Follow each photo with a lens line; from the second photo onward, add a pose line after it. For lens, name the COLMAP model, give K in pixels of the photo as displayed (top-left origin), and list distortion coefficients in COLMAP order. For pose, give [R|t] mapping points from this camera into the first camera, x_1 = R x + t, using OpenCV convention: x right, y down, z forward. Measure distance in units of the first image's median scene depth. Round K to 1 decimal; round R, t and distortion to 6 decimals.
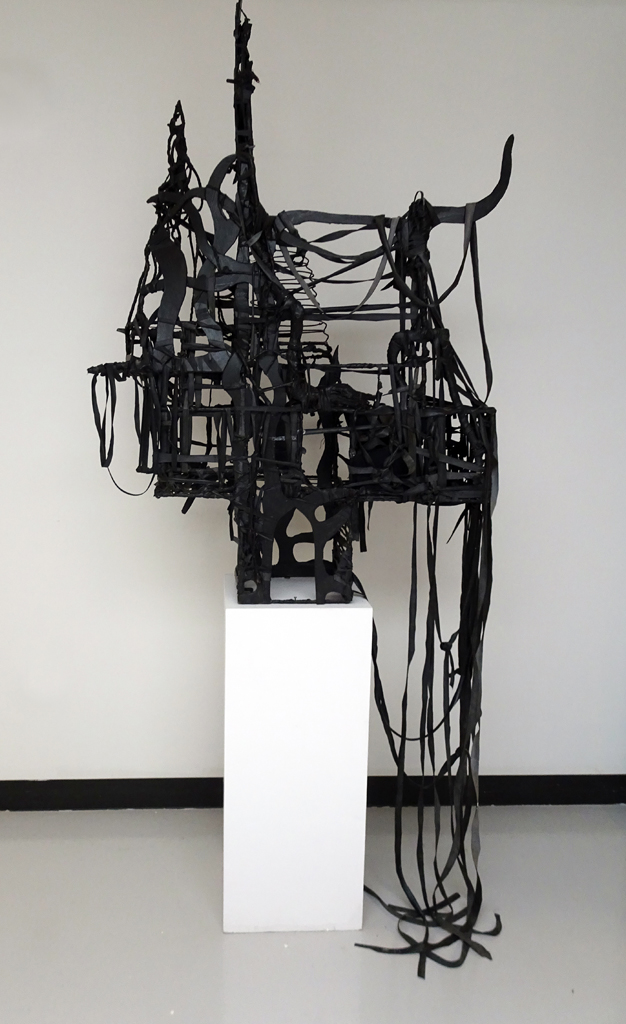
lens RADIAL K [[766.7, 0, 312.2], [0, 766.7, 511.5], [0, 0, 1]] dist [-0.014613, -0.006173]
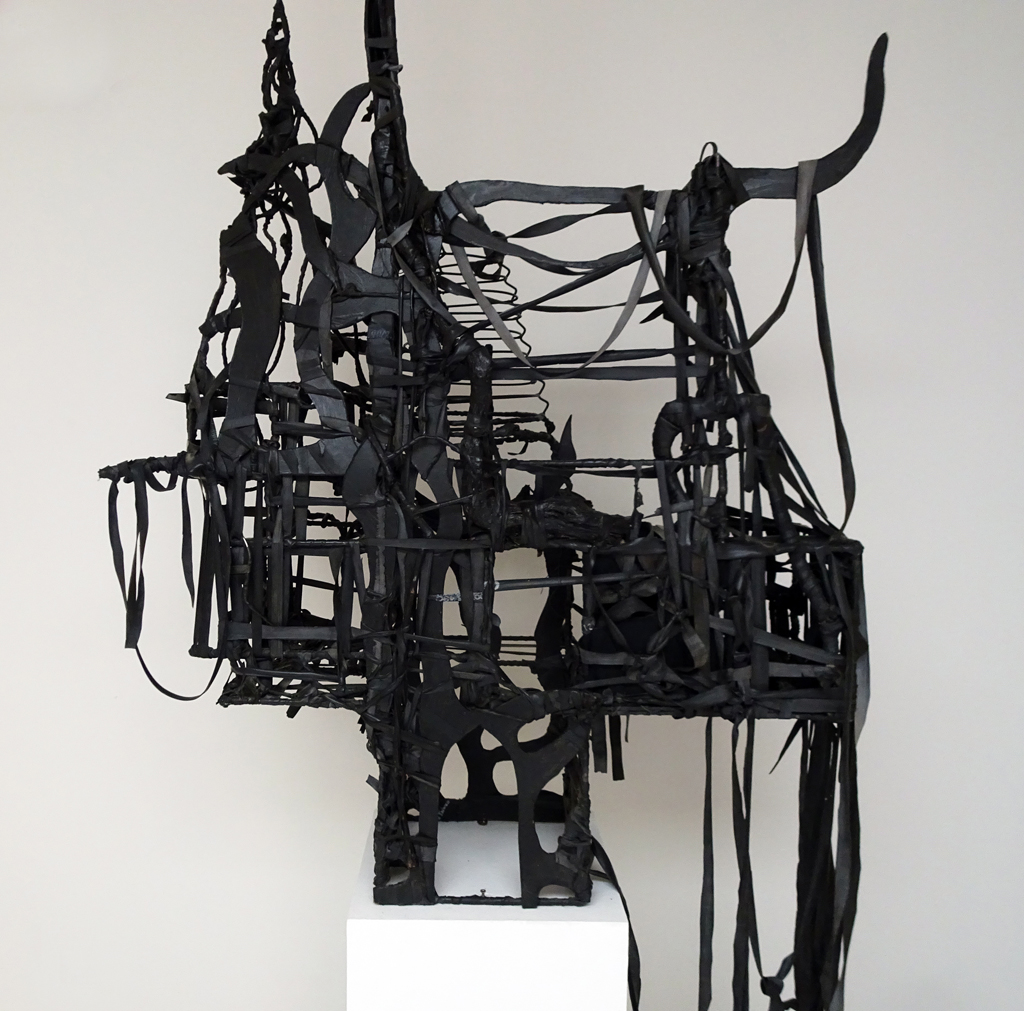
lens RADIAL K [[1048.4, 0, 512.4], [0, 1048.4, 505.6], [0, 0, 1]] dist [-0.015981, 0.000000]
pose [[0.998111, 0.000387, -0.061440, 0.045134], [-0.006008, 0.995803, -0.091324, -0.092641], [0.061147, 0.091521, 0.993924, 0.272131]]
